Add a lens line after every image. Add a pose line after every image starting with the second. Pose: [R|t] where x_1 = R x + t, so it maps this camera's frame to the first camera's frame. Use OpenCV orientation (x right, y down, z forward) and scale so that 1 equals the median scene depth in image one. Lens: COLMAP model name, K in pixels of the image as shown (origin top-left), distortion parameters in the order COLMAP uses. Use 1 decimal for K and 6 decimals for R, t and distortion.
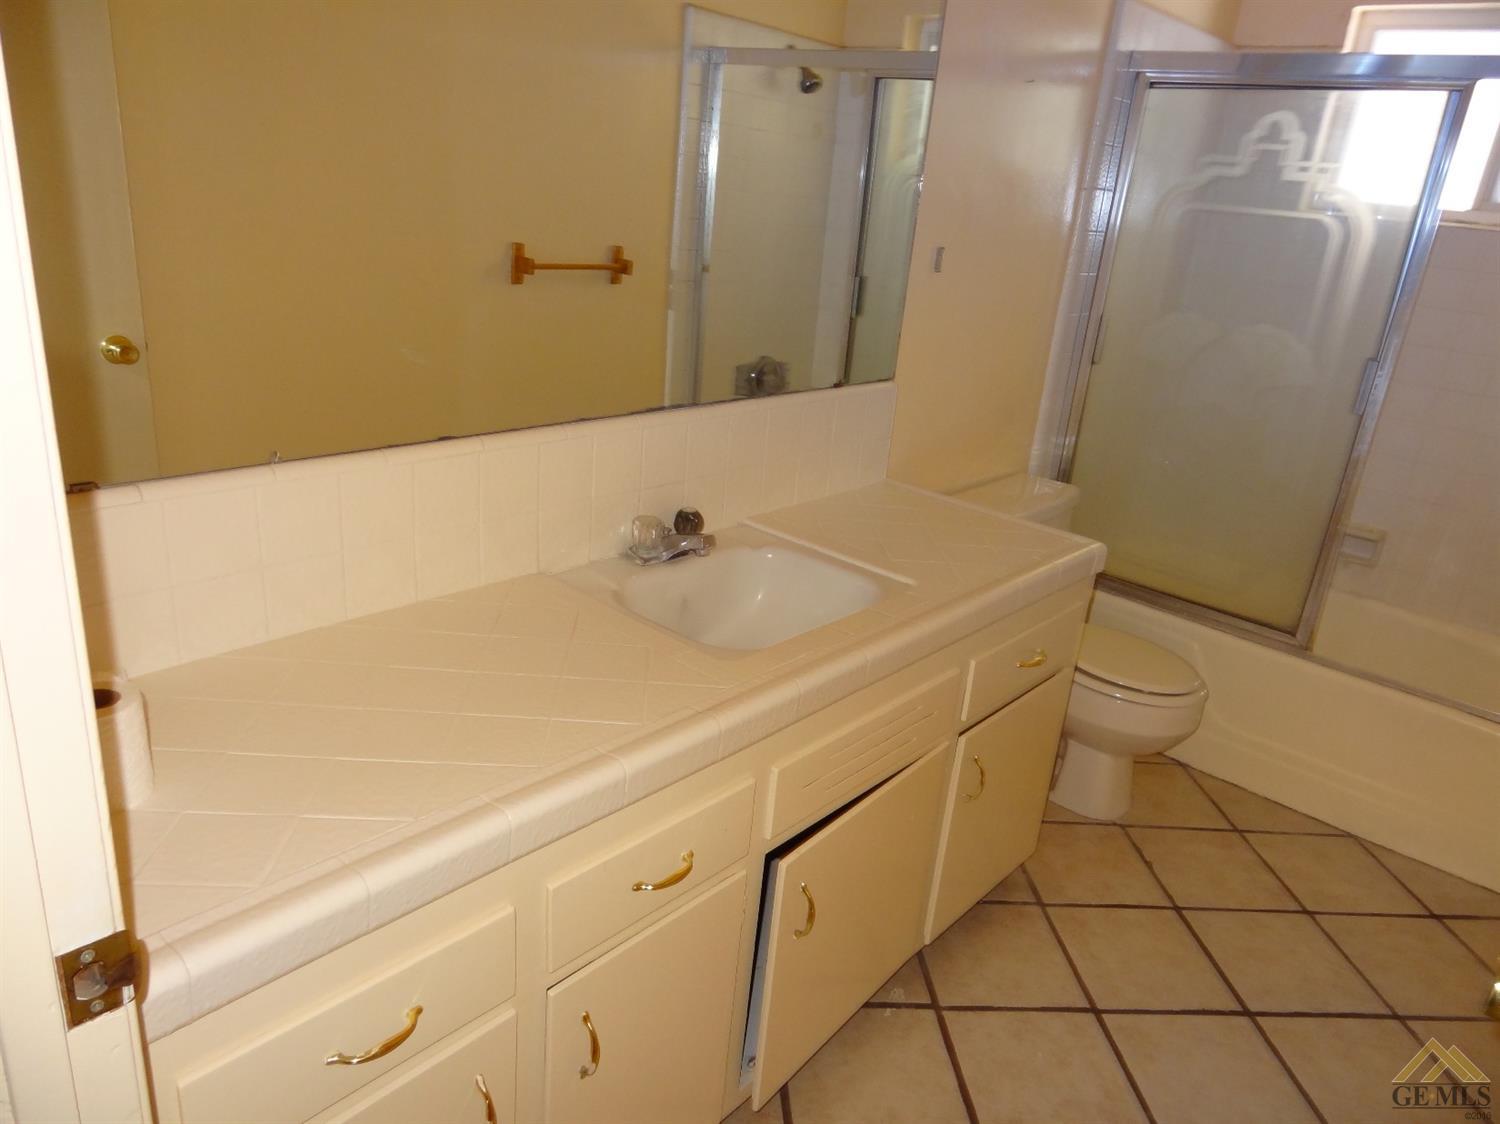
lens RADIAL K [[1045.2, 0, 747.7], [0, 1045.2, 569.1], [0, 0, 1]] dist [0.006719, -0.006798]
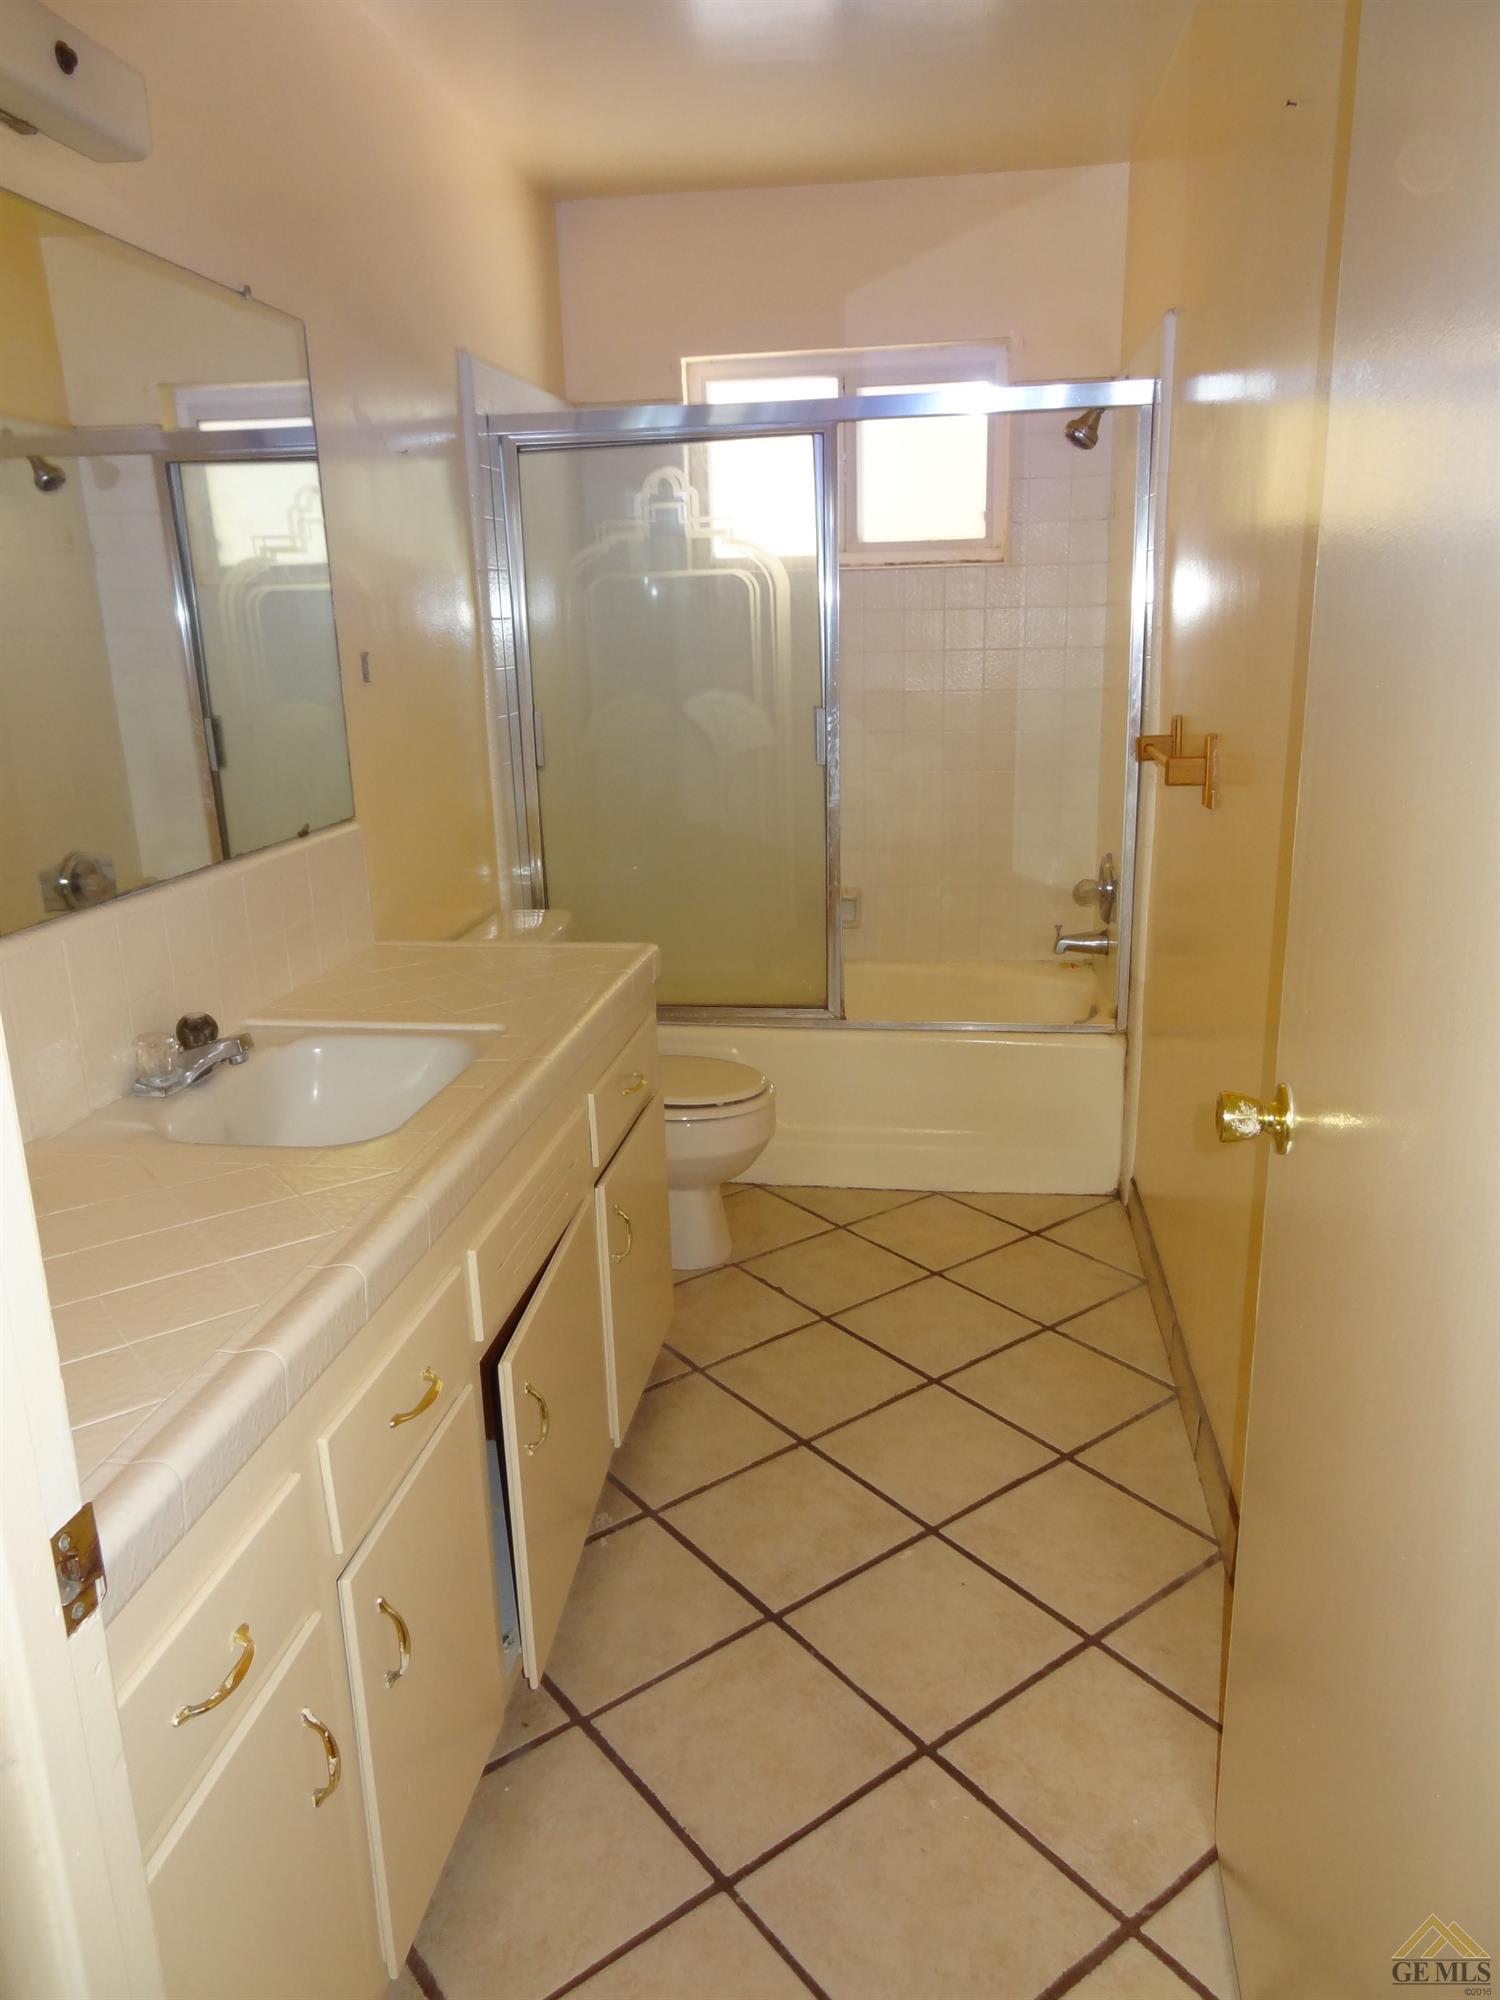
lens RADIAL K [[1393.6, 0, 758.9], [0, 1393.6, 992.1], [0, 0, 1]] dist [0.006719, -0.006798]
pose [[0.831634, -0.252196, 0.494754, -0.154232], [0.287666, 0.957720, 0.004650, 0.029398], [-0.475008, 0.138457, 0.869021, -0.057392]]
